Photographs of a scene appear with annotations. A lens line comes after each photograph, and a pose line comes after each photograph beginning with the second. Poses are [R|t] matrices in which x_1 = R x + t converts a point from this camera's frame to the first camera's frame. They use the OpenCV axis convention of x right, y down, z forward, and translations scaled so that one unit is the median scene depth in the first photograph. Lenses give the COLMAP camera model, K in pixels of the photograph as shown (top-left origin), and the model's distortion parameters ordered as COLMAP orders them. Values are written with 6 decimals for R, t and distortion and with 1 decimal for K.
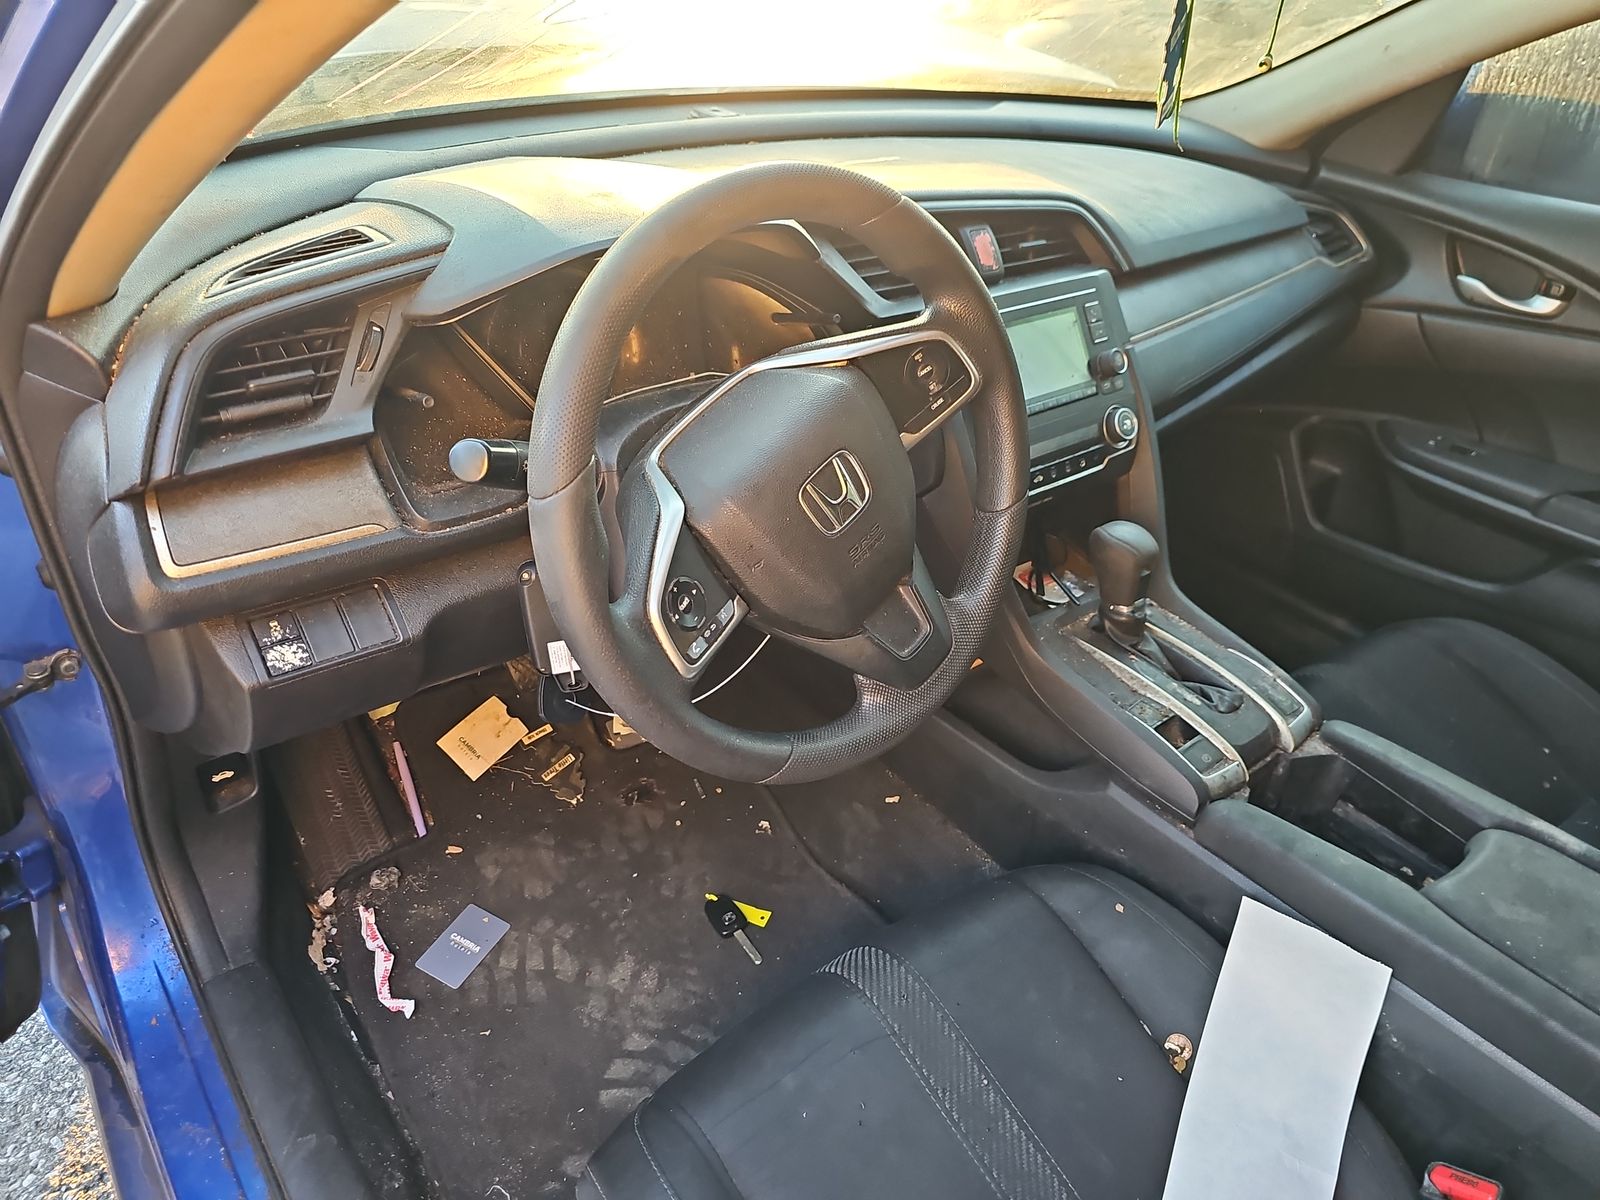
lens RADIAL K [[1072.5, 0, 785.8], [0, 1072.5, 600.2], [0, 0, 1]] dist [0.034604, -0.035927]
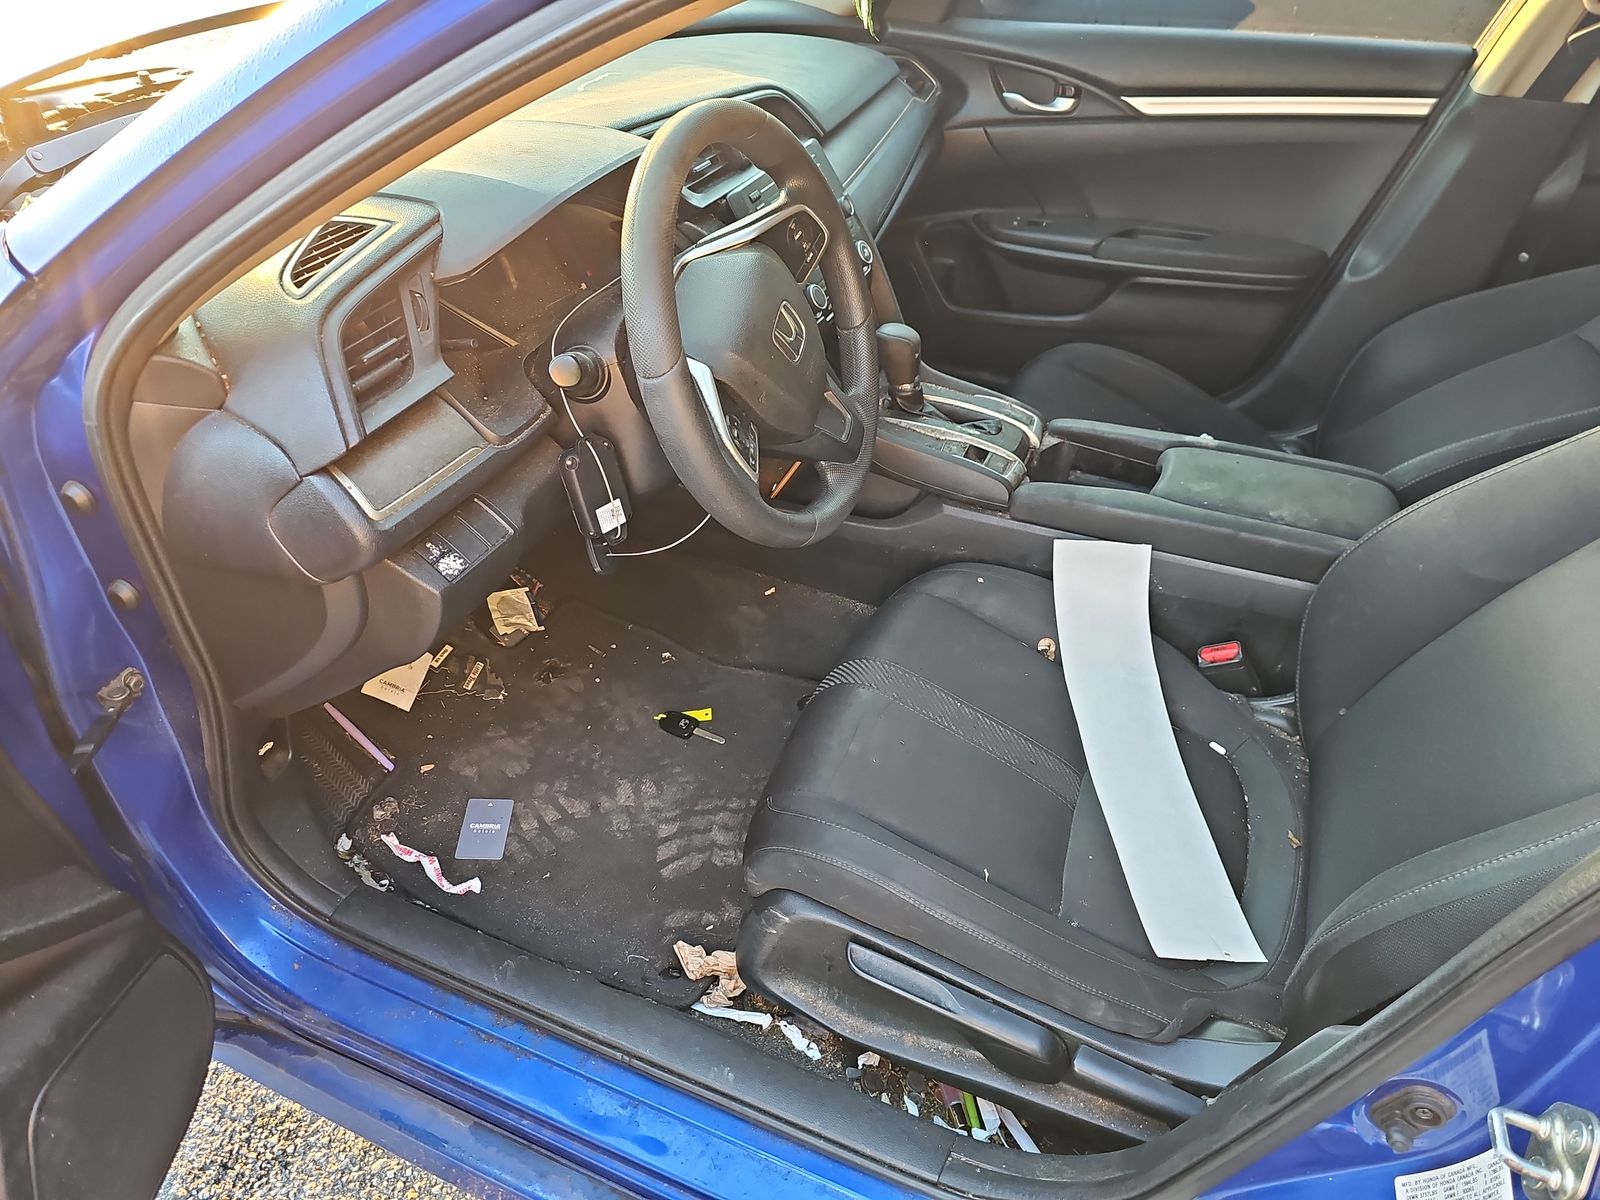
lens RADIAL K [[1072.5, 0, 804.4], [0, 1072.5, 596.2], [0, 0, 1]] dist [0.034604, -0.035927]
pose [[0.875094, -0.334558, 0.349688, -0.368431], [0.298449, 0.941877, 0.154257, 0.010091], [-0.380971, -0.030626, 0.924080, -0.221403]]
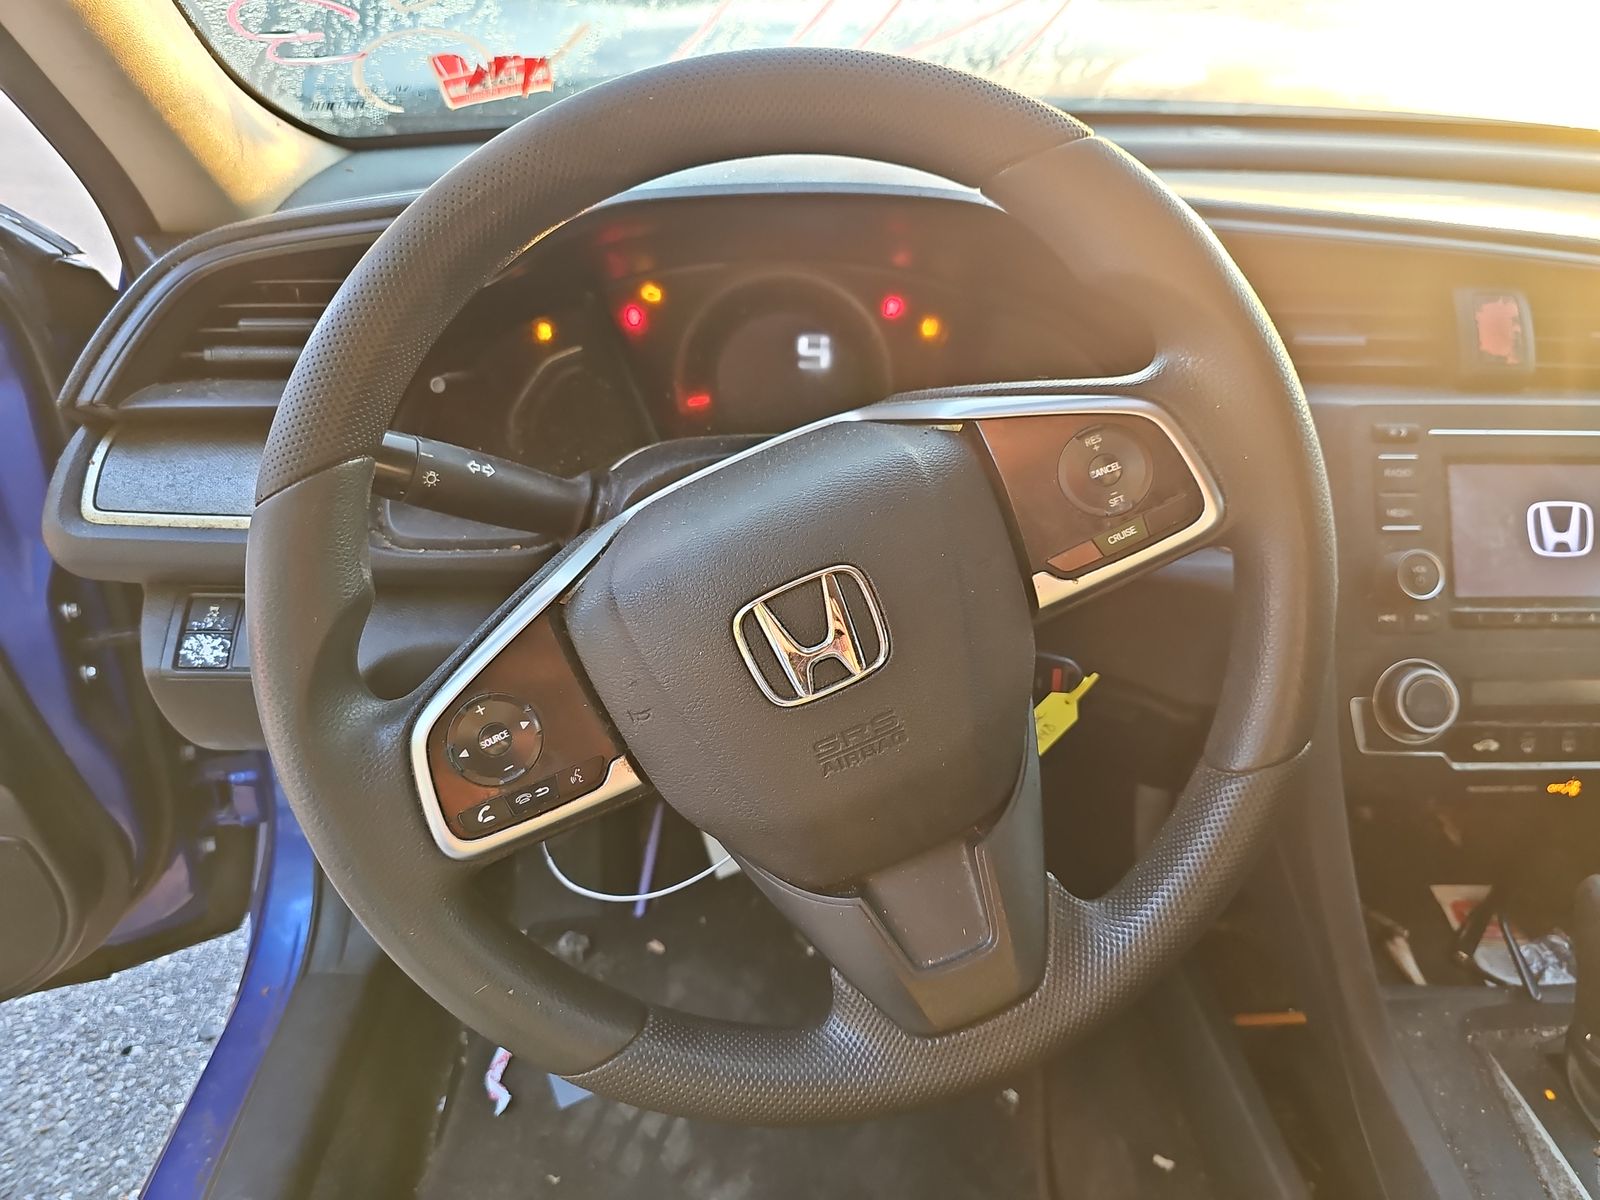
lens RADIAL K [[1072.5, 0, 803.8], [0, 1072.5, 593.9], [0, 0, 1]] dist [0.034604, -0.035927]
pose [[0.808152, 0.242531, -0.536720, 0.226229], [-0.296340, 0.954970, -0.014679, -0.074582], [0.508991, 0.170914, 0.843633, 0.352096]]
